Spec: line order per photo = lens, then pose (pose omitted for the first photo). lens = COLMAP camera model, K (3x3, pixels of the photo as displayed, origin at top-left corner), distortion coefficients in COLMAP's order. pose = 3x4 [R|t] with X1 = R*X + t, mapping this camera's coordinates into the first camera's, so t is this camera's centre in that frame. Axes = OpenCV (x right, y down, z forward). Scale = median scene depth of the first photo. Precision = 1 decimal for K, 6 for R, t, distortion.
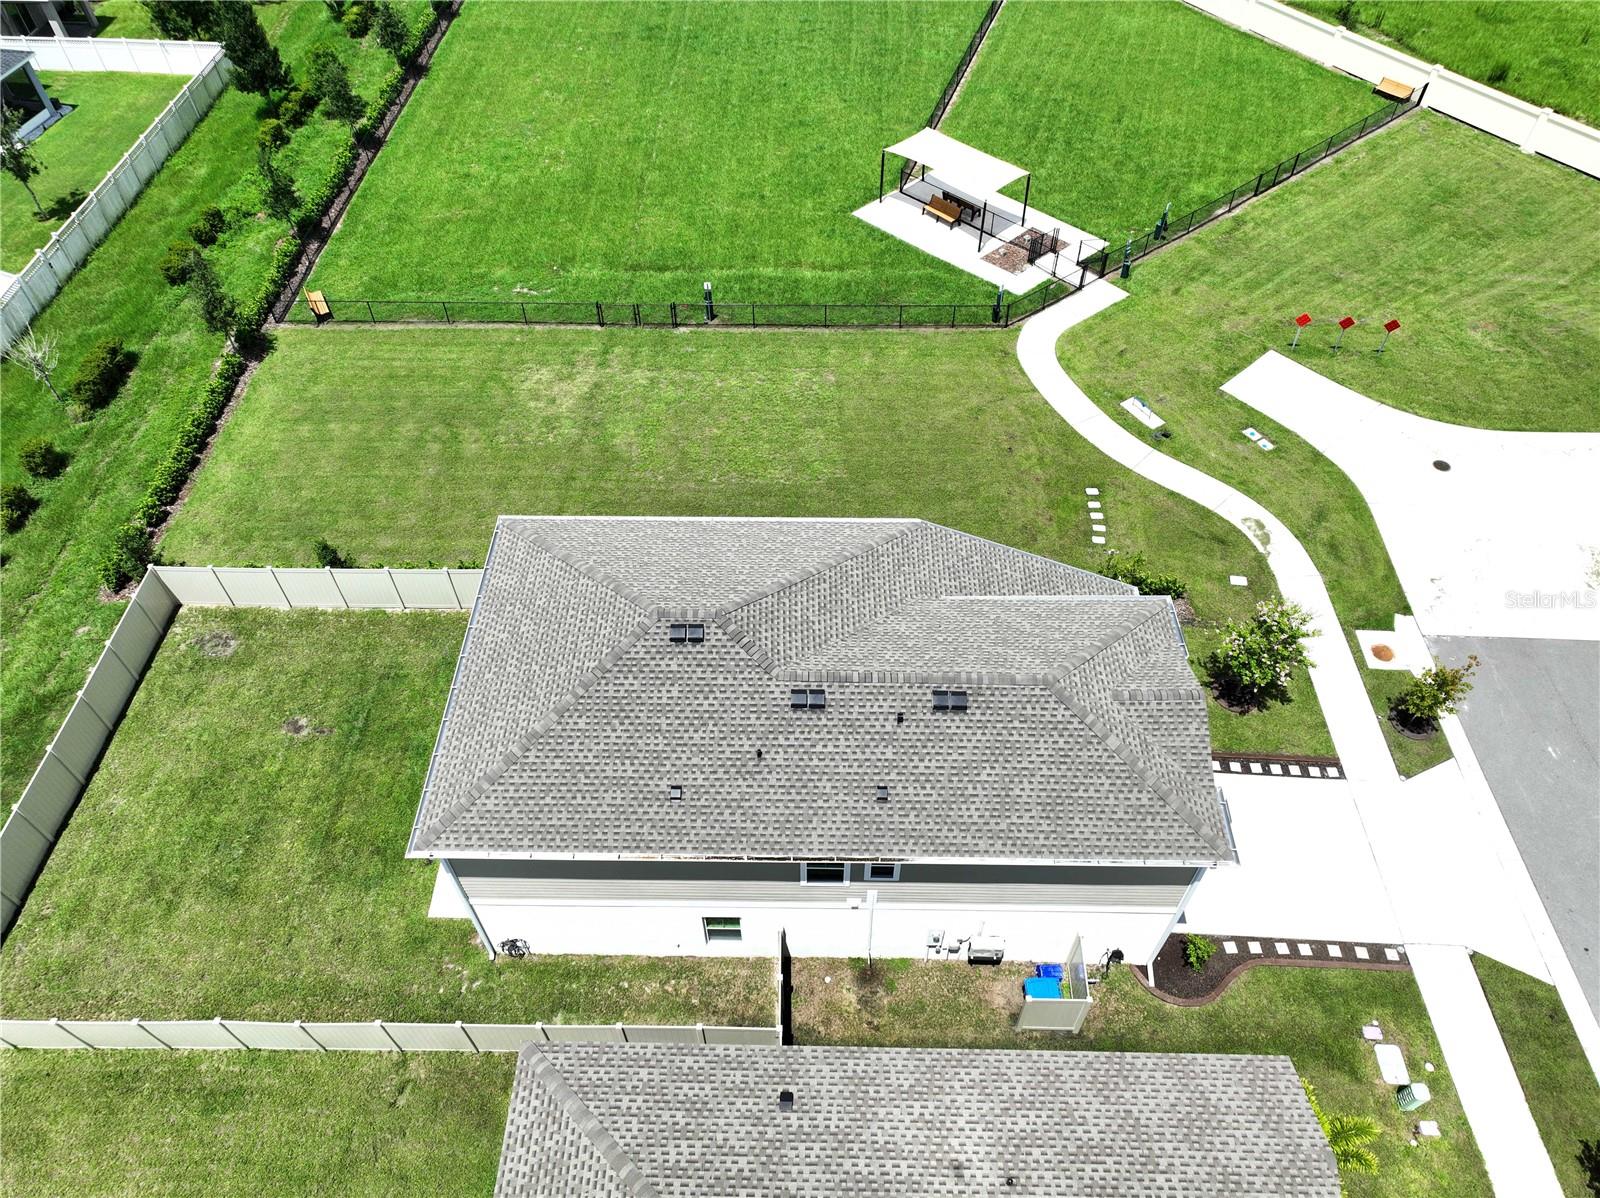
lens RADIAL K [[1120.9, 0, 802.2], [0, 1120.9, 603.6], [0, 0, 1]] dist [-0.006283, 0.023838]
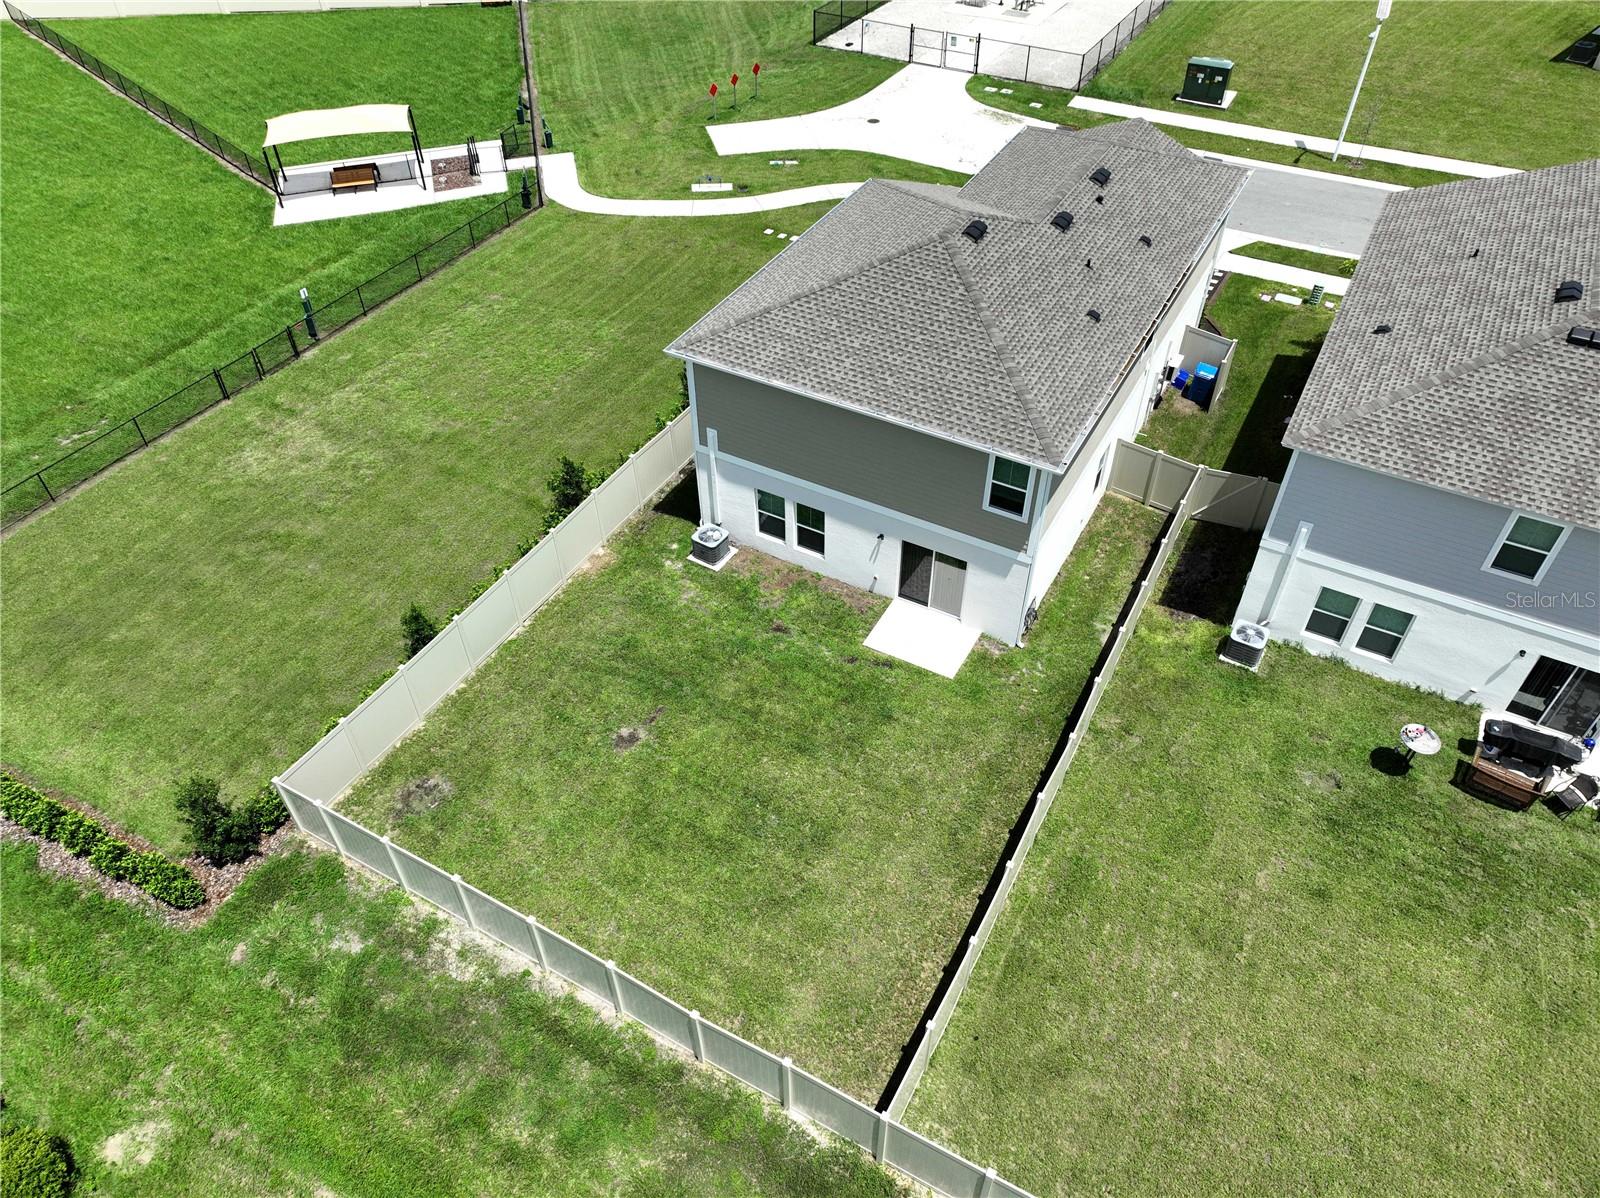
lens RADIAL K [[1120.9, 0, 802.2], [0, 1120.9, 603.6], [0, 0, 1]] dist [-0.006283, 0.023838]
pose [[0.469727, -0.609597, 0.638551, -0.631525], [0.672101, 0.715919, 0.189049, -0.019182], [-0.572395, 0.340369, 0.745998, 0.230257]]
